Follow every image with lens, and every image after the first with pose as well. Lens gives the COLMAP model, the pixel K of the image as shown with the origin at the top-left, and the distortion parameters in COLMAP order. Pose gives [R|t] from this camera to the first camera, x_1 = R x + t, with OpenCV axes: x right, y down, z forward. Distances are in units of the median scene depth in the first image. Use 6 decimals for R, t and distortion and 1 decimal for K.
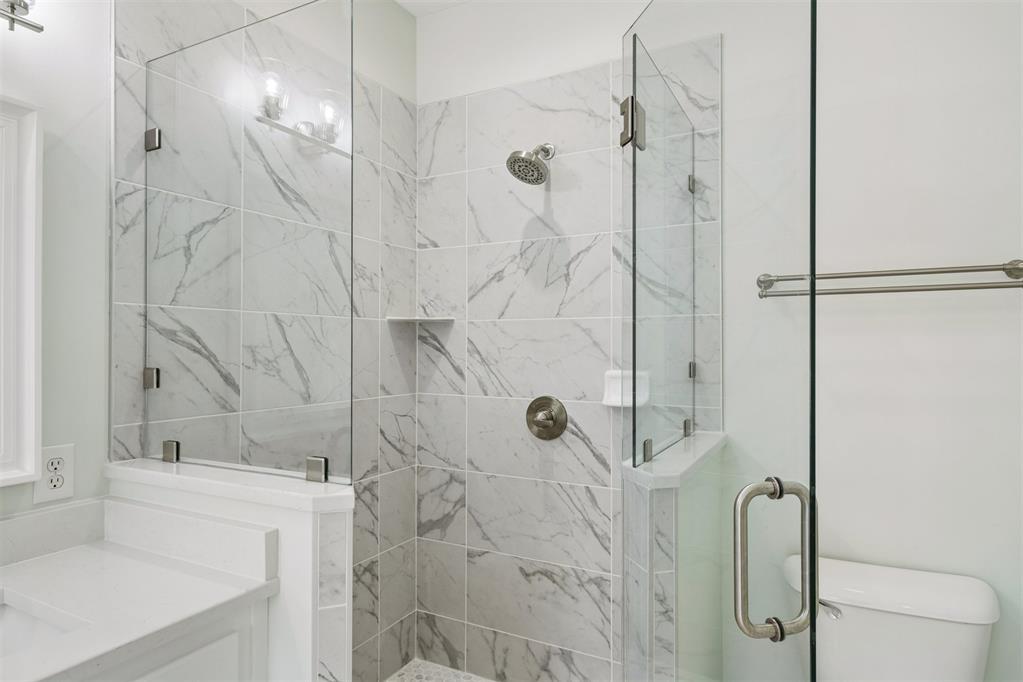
lens RADIAL K [[601.3, 0, 513.9], [0, 601.3, 336.9], [0, 0, 1]] dist [0.007792, 0.002678]
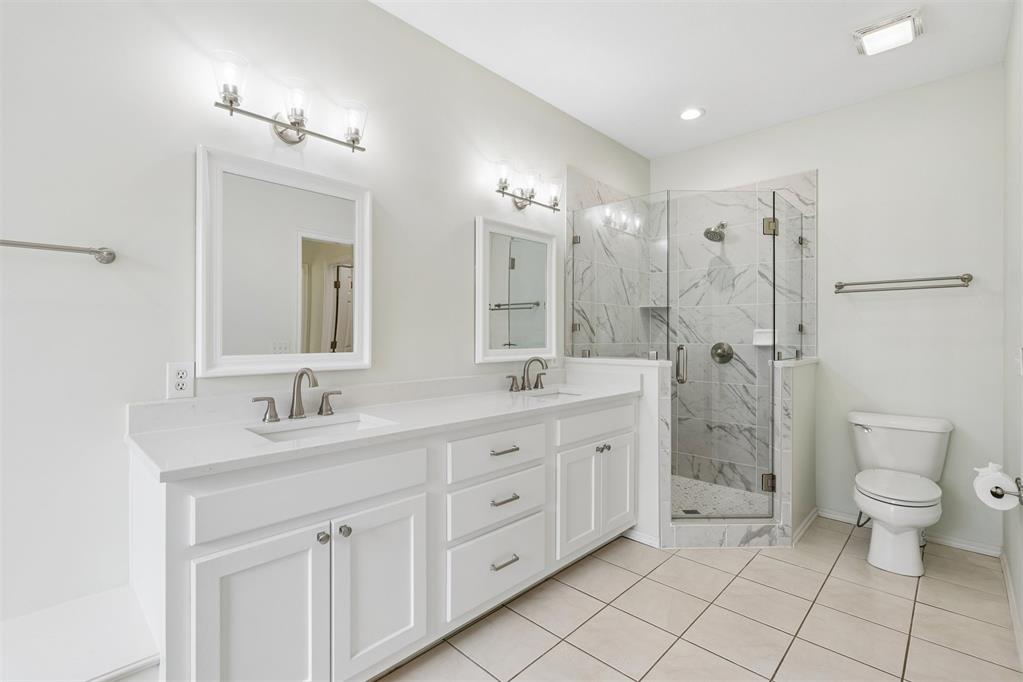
lens RADIAL K [[460.2, 0, 508.8], [0, 460.2, 332.8], [0, 0, 1]] dist [-0.005496, 0.000448]
pose [[0.960298, 0.002558, -0.278965, -0.229670], [-0.000249, 0.999965, 0.008311, 0.056406], [0.278977, -0.007912, 0.960265, -0.804837]]
